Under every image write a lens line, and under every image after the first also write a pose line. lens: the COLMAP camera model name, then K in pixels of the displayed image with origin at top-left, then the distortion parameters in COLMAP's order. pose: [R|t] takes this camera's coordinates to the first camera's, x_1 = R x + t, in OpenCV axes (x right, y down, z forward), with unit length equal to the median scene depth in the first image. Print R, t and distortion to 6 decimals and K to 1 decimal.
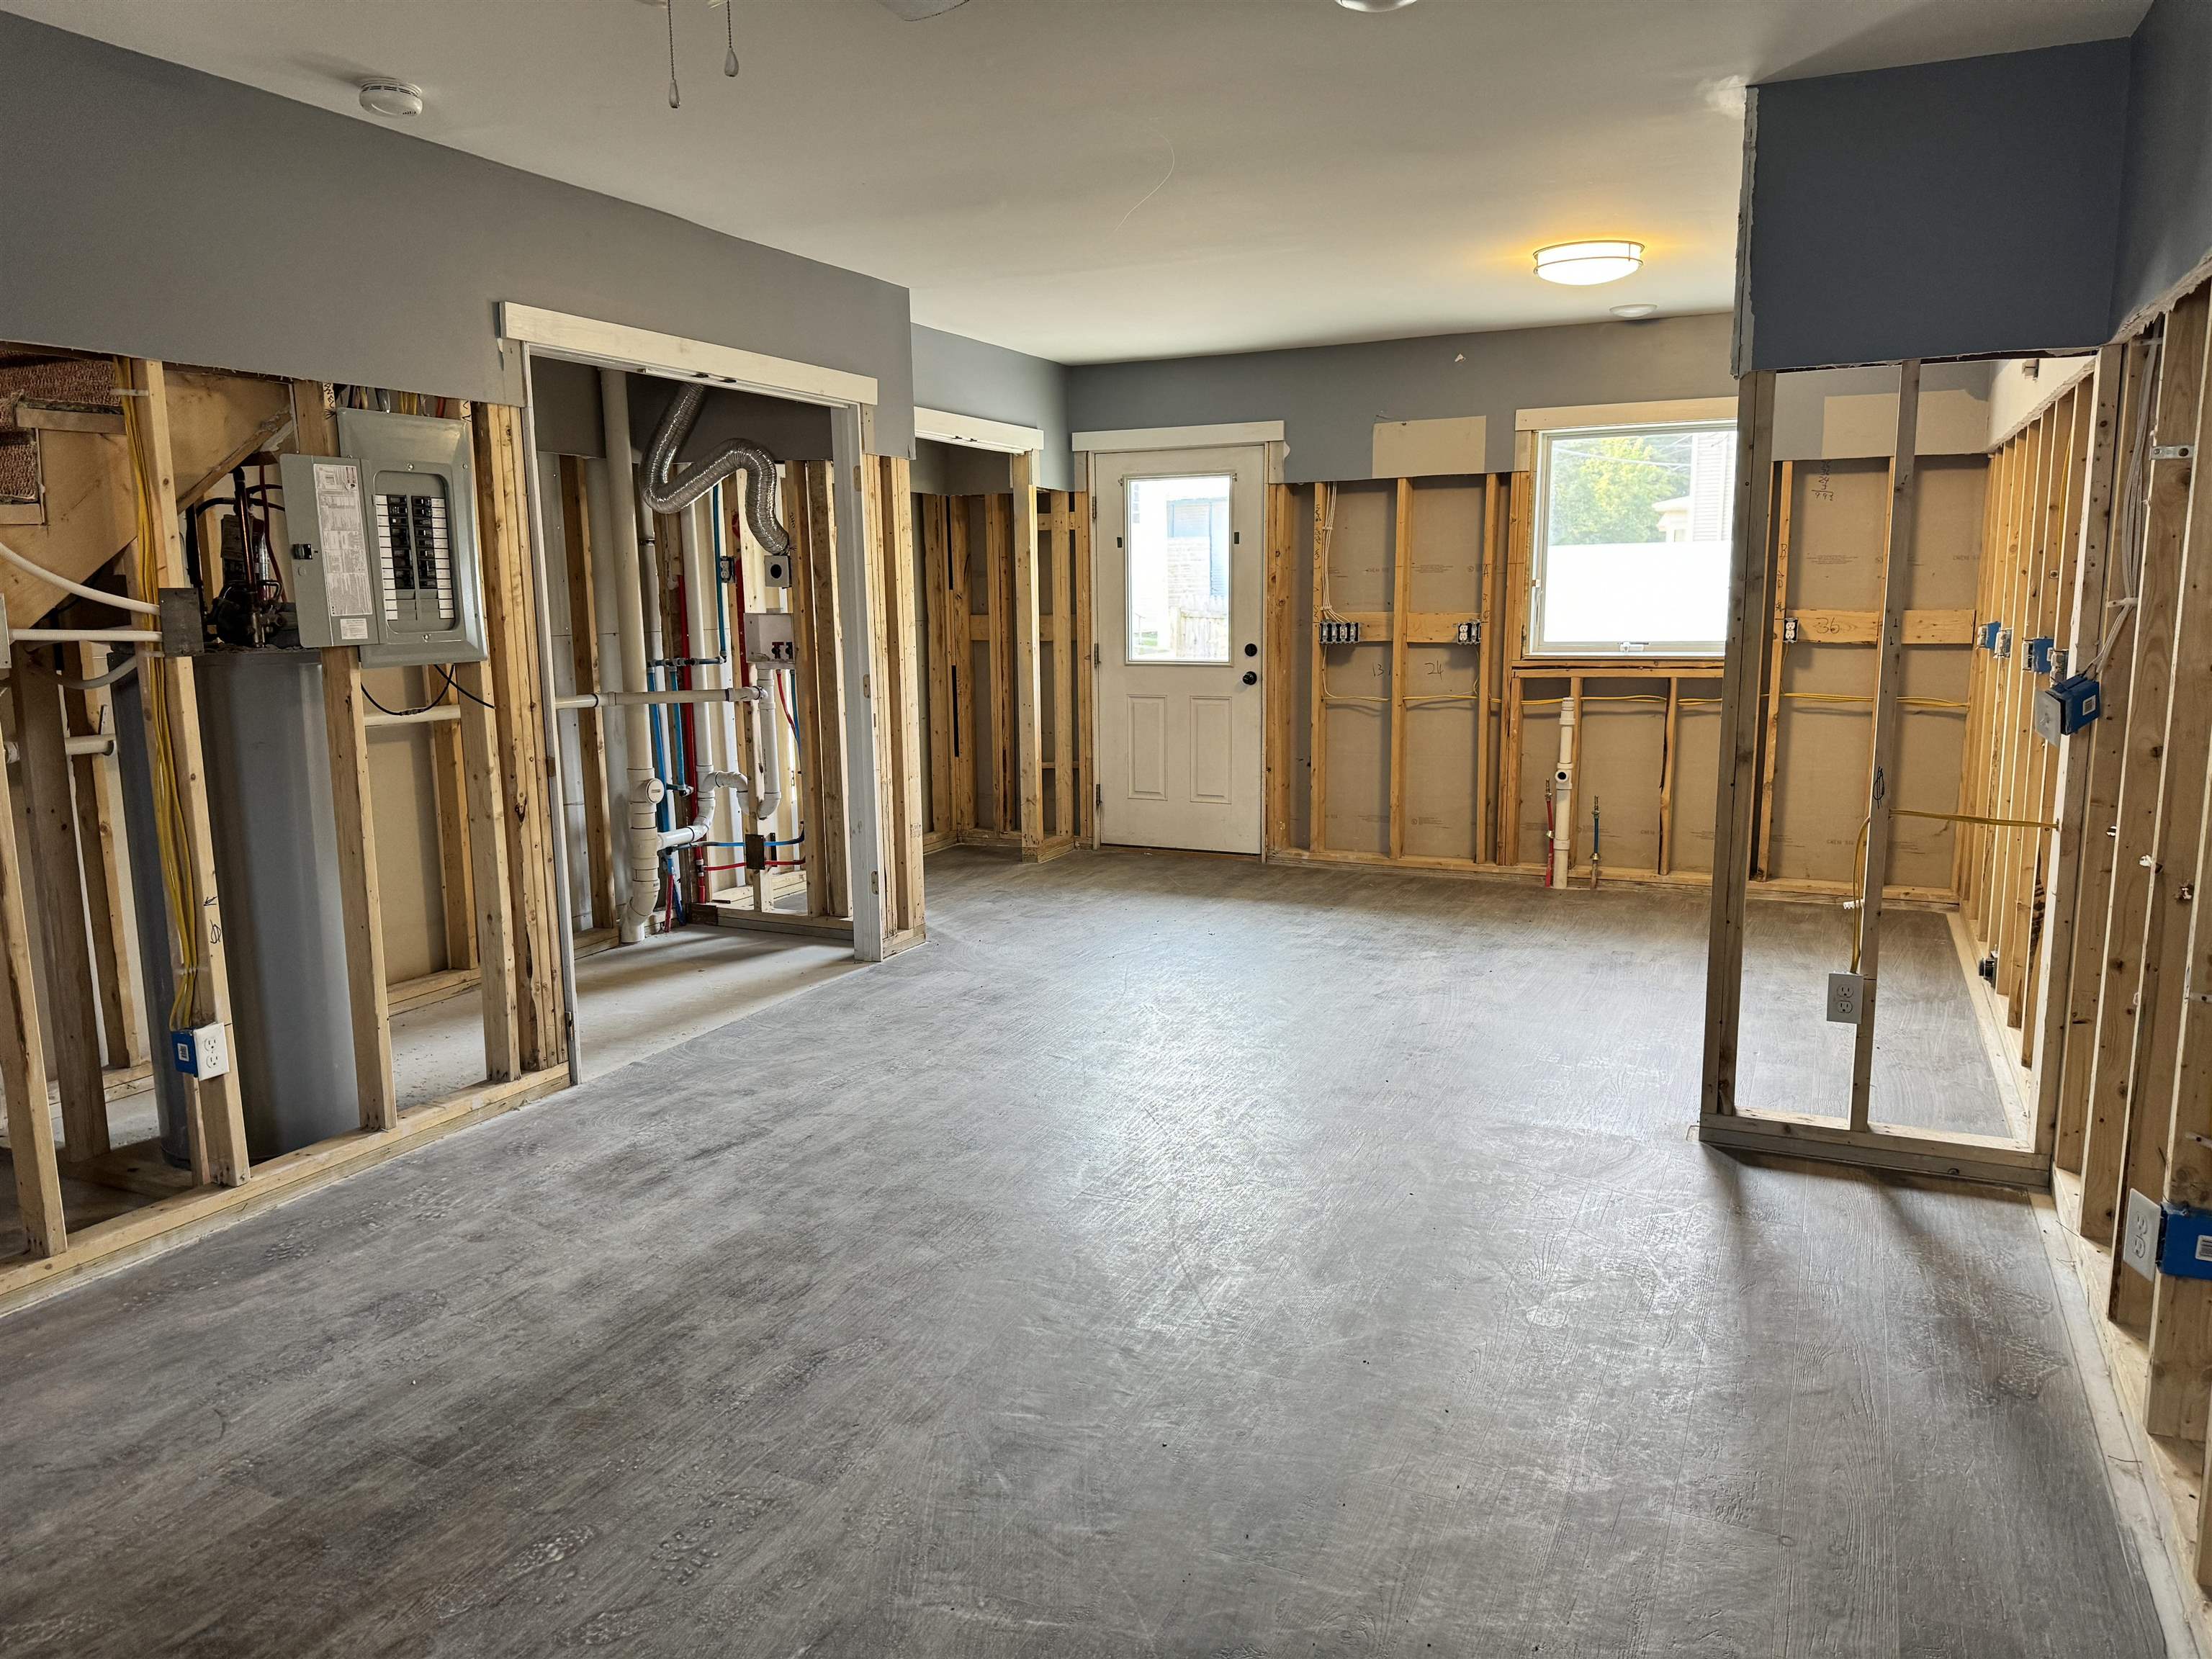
lens RADIAL K [[1538.5, 0, 1103.0], [0, 1538.5, 861.6], [0, 0, 1]] dist [0.126232, -0.172450]
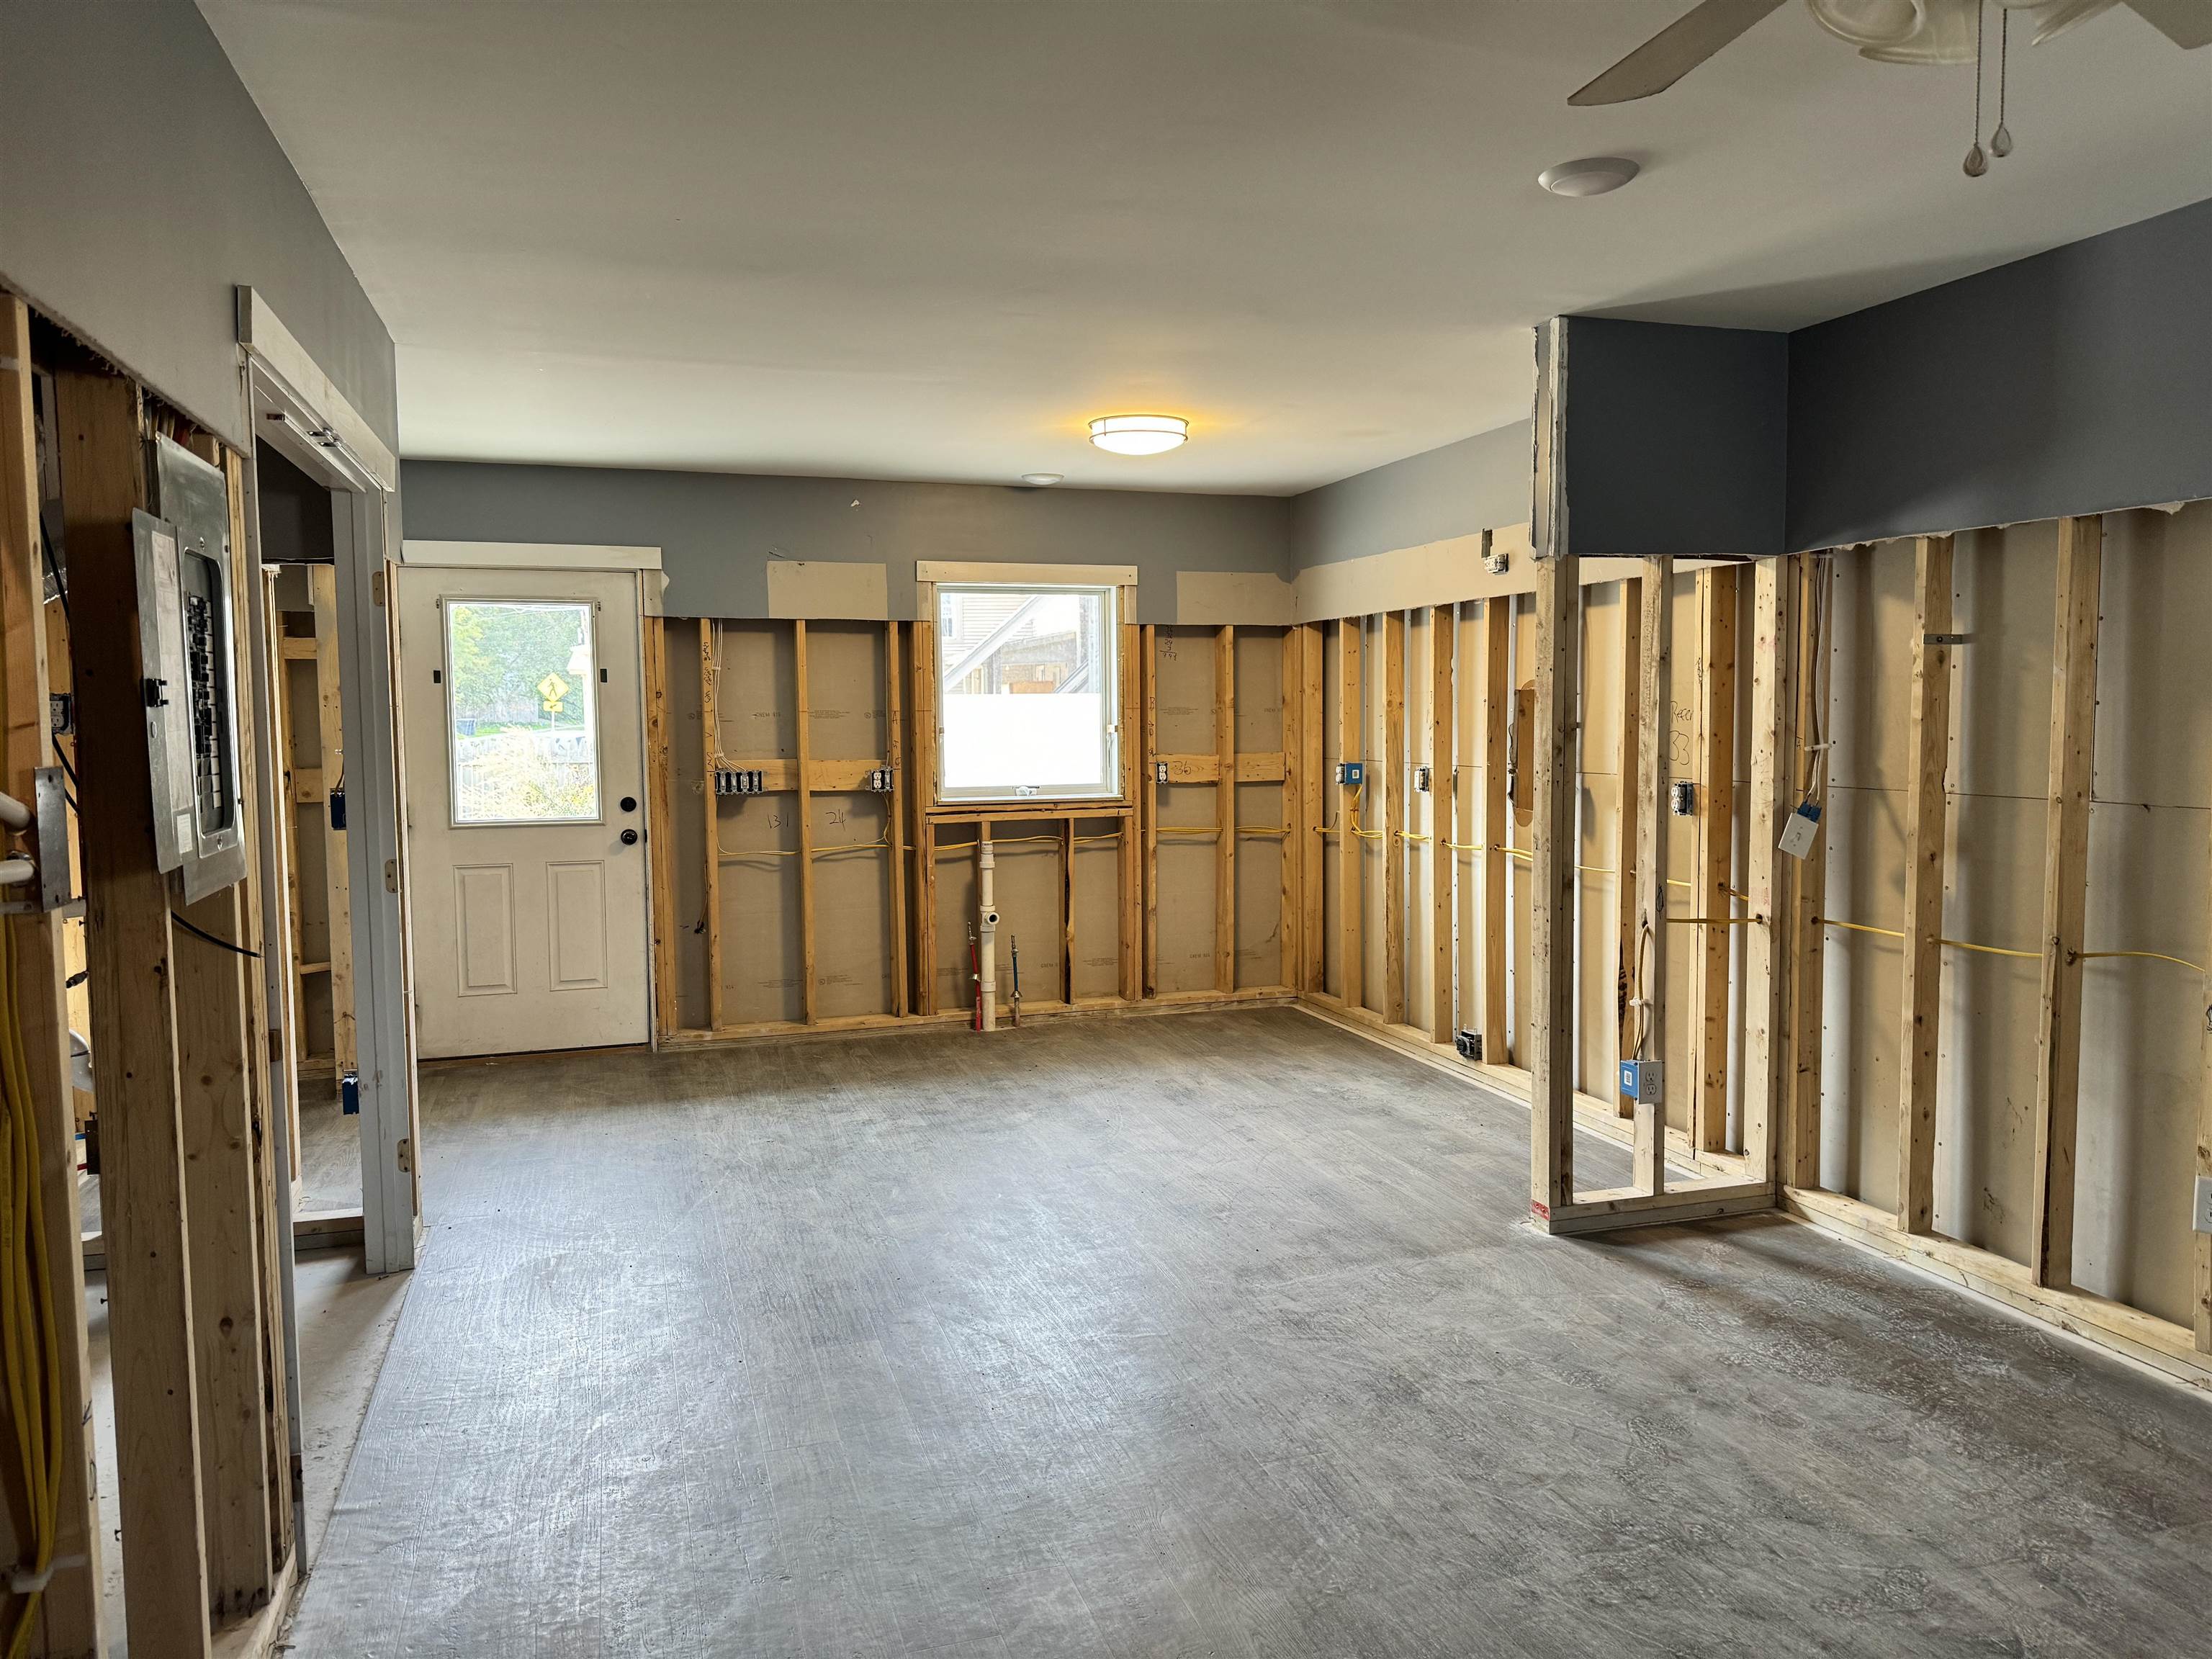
lens RADIAL K [[1540.8, 0, 1106.0], [0, 1540.8, 829.5], [0, 0, 1]] dist [0.164999, -0.268633]
pose [[0.726456, -0.048065, 0.685530, -0.325438], [0.122529, 0.990626, -0.060389, -0.041452], [-0.676201, 0.127867, 0.725536, 0.209411]]
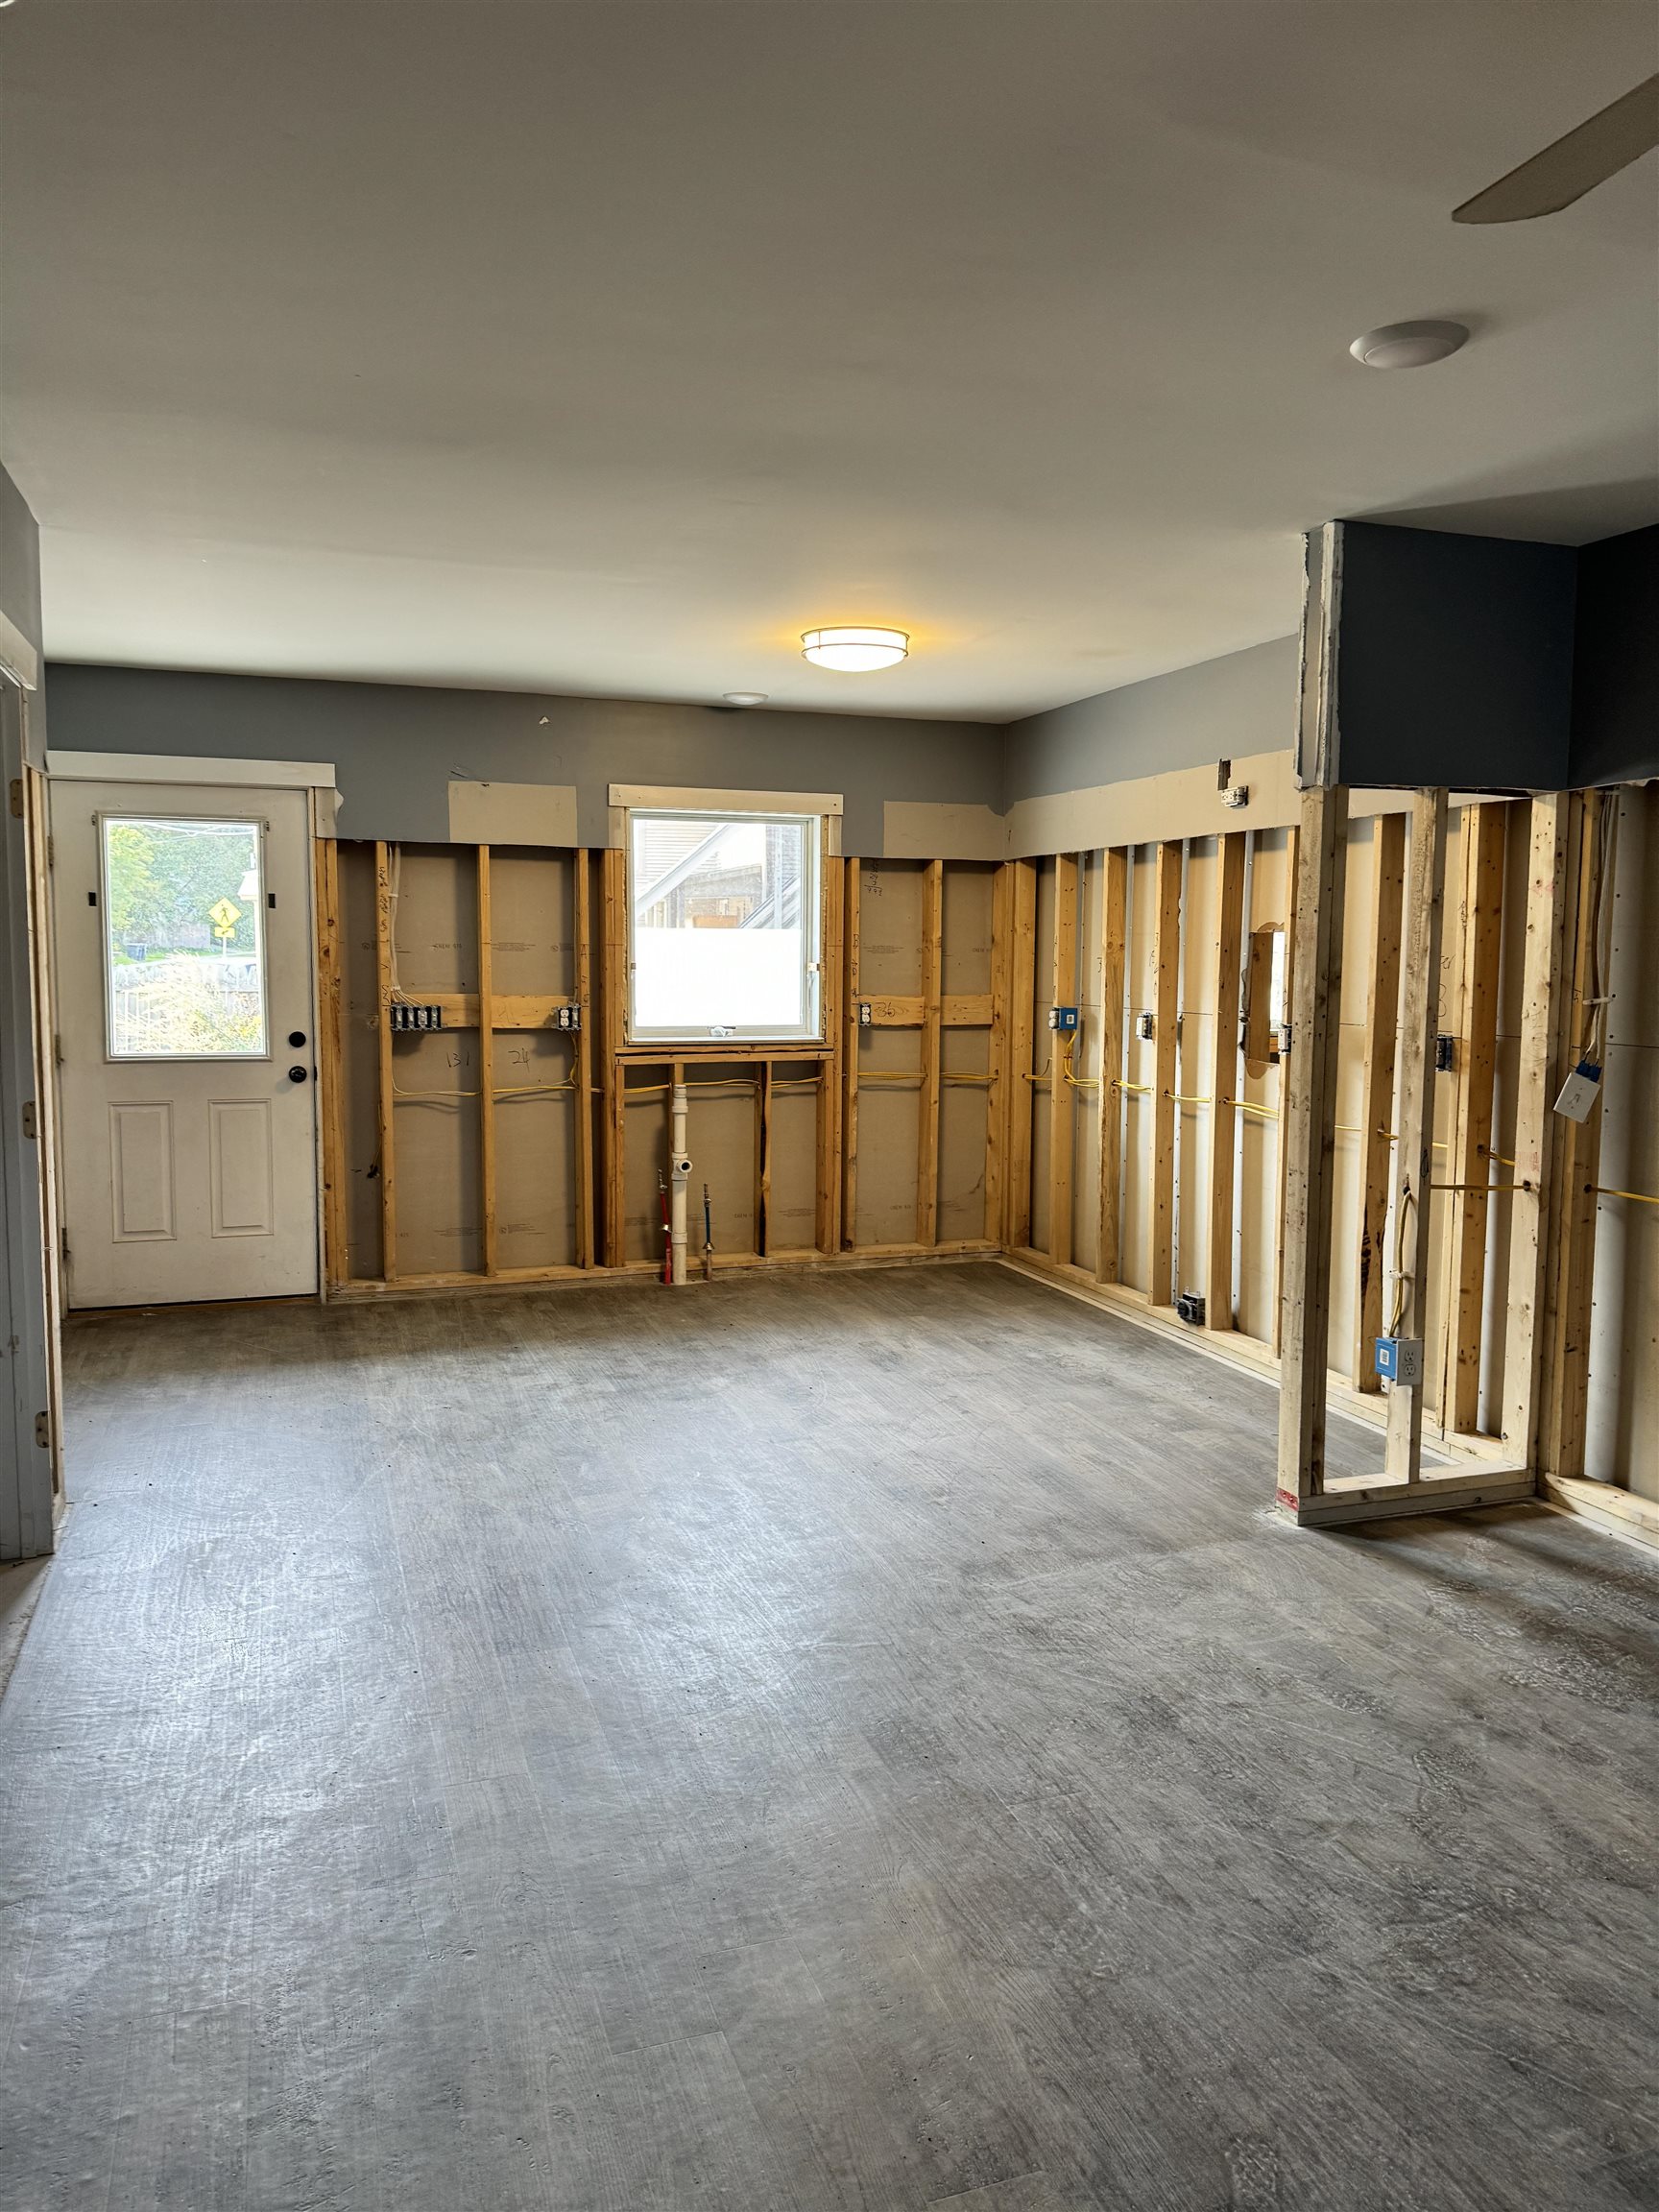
lens RADIAL K [[1538.5, 0, 810.5], [0, 1538.5, 1098.5], [0, 0, 1]] dist [0.126232, -0.172450]
pose [[0.713761, -0.052160, 0.698444, -0.297449], [0.108644, 0.993398, -0.036839, -0.051617], [-0.691912, 0.102176, 0.714716, 0.260205]]
